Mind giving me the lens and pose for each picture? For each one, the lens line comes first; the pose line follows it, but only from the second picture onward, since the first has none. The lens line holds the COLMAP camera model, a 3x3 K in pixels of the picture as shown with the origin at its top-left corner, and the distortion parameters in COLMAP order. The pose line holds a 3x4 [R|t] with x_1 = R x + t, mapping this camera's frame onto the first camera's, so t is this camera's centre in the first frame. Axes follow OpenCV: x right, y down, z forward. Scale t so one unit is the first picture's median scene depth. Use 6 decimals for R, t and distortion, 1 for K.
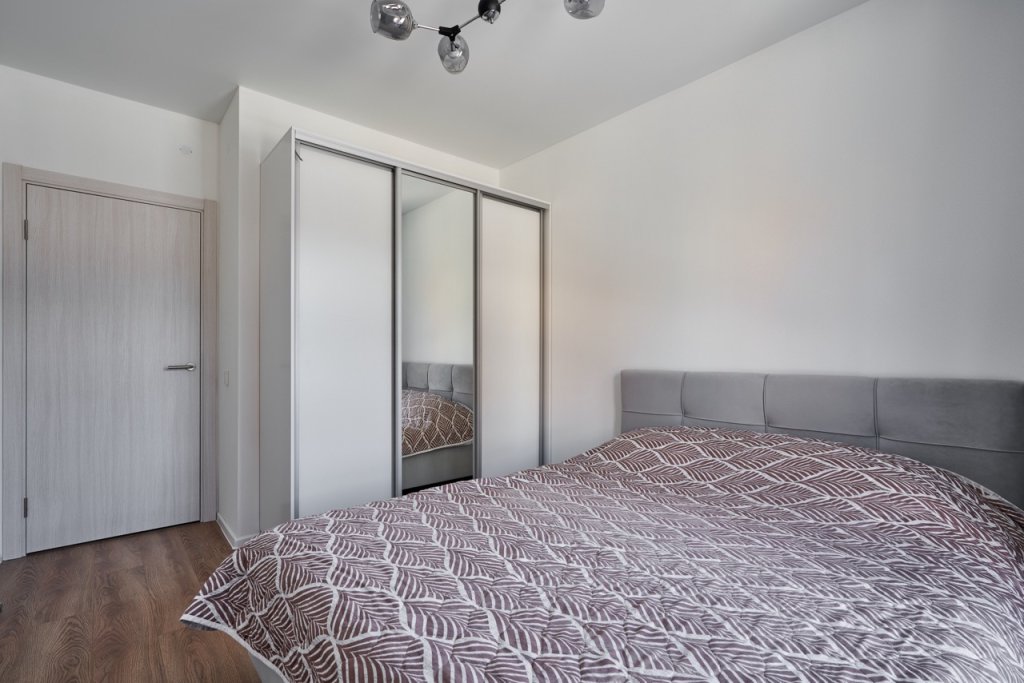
lens RADIAL K [[478.7, 0, 507.3], [0, 478.7, 342.9], [0, 0, 1]] dist [-0.001362, -0.000645]
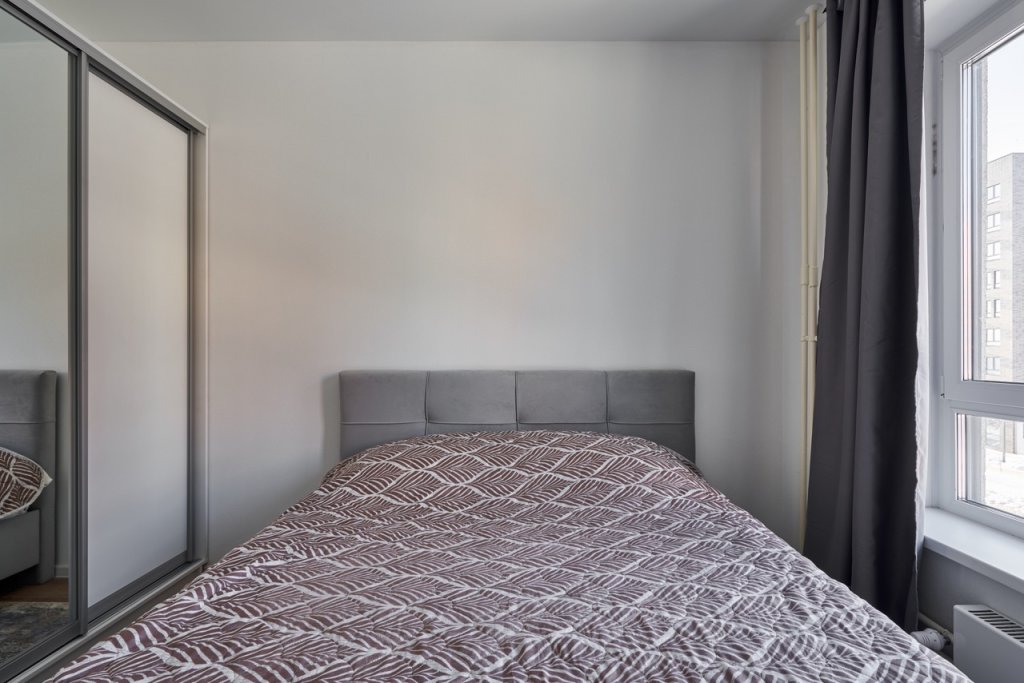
lens RADIAL K [[478.7, 0, 507.3], [0, 478.7, 342.9], [0, 0, 1]] dist [-0.001362, -0.000645]
pose [[0.652428, 0.011699, 0.757761, -0.247696], [-0.016282, 0.999866, -0.001417, 0.011935], [-0.757676, -0.011413, 0.652531, 0.429946]]
